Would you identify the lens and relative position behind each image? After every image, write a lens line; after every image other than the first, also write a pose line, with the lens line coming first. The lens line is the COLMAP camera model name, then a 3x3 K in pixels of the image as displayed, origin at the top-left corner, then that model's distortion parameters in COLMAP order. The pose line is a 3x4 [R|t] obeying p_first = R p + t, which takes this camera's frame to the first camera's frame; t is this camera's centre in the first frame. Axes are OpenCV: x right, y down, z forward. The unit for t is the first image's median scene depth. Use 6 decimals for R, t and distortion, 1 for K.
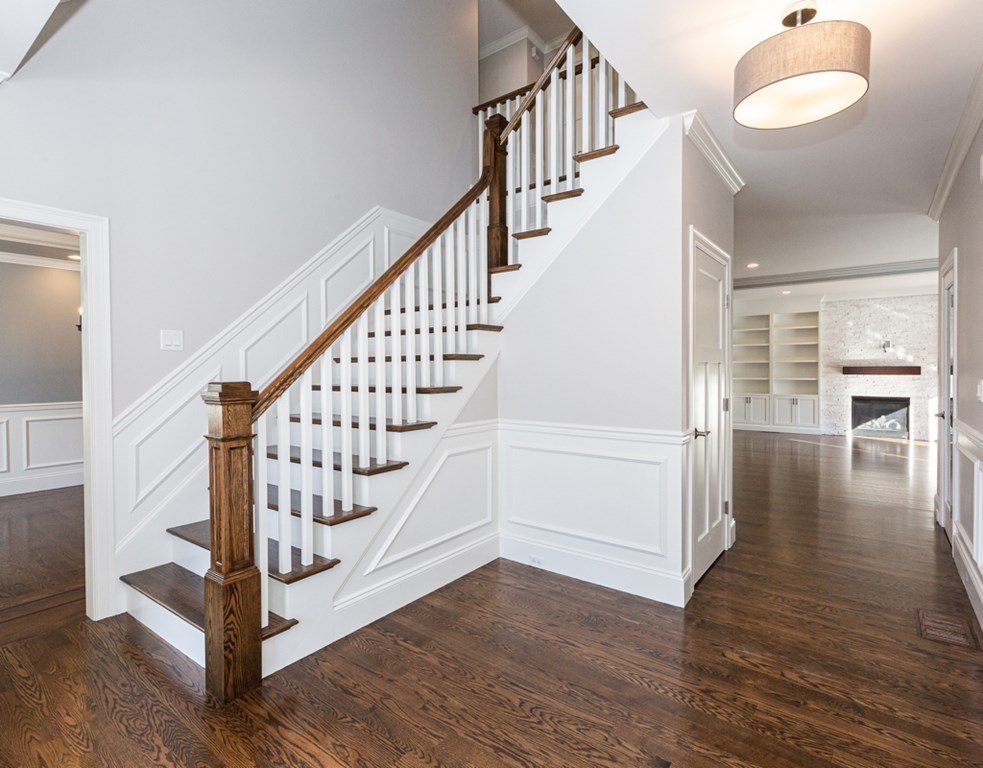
lens RADIAL K [[518.7, 0, 490.3], [0, 518.7, 375.1], [0, 0, 1]] dist [0.000388, -0.000076]
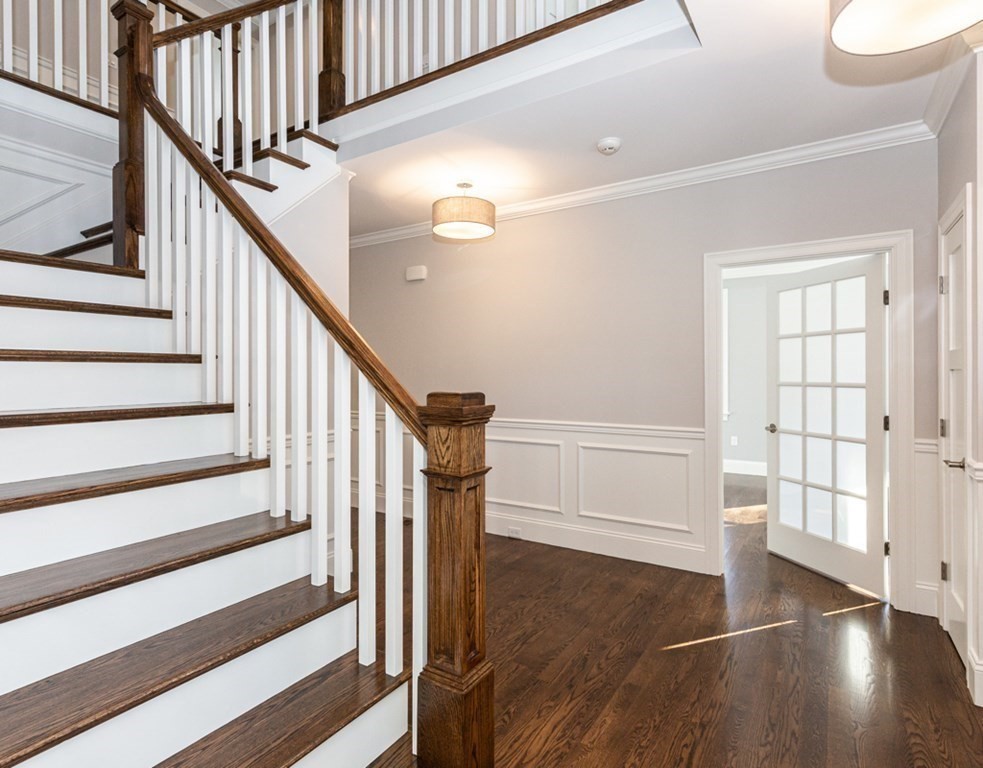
lens RADIAL K [[518.7, 0, 490.3], [0, 518.7, 375.1], [0, 0, 1]] dist [0.000388, -0.000076]
pose [[-0.062050, 0.004680, 0.998062, -1.213712], [0.020377, 0.999787, -0.003422, -0.011713], [-0.997865, 0.020126, -0.062132, 1.004277]]
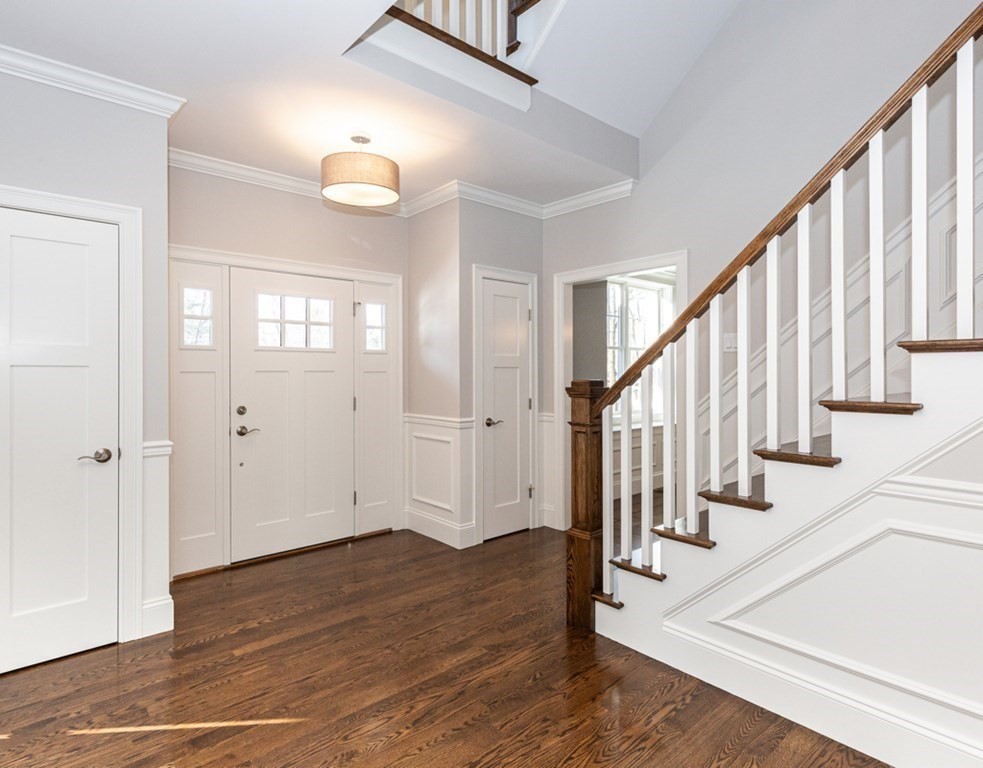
lens RADIAL K [[547.6, 0, 490.1], [0, 547.6, 369.4], [0, 0, 1]] dist [0.002525, 0.000562]
pose [[-0.220511, 0.002974, -0.975380, 0.861936], [-0.011975, 0.999912, 0.005756, -0.018777], [0.975311, 0.012949, -0.220456, 1.072391]]
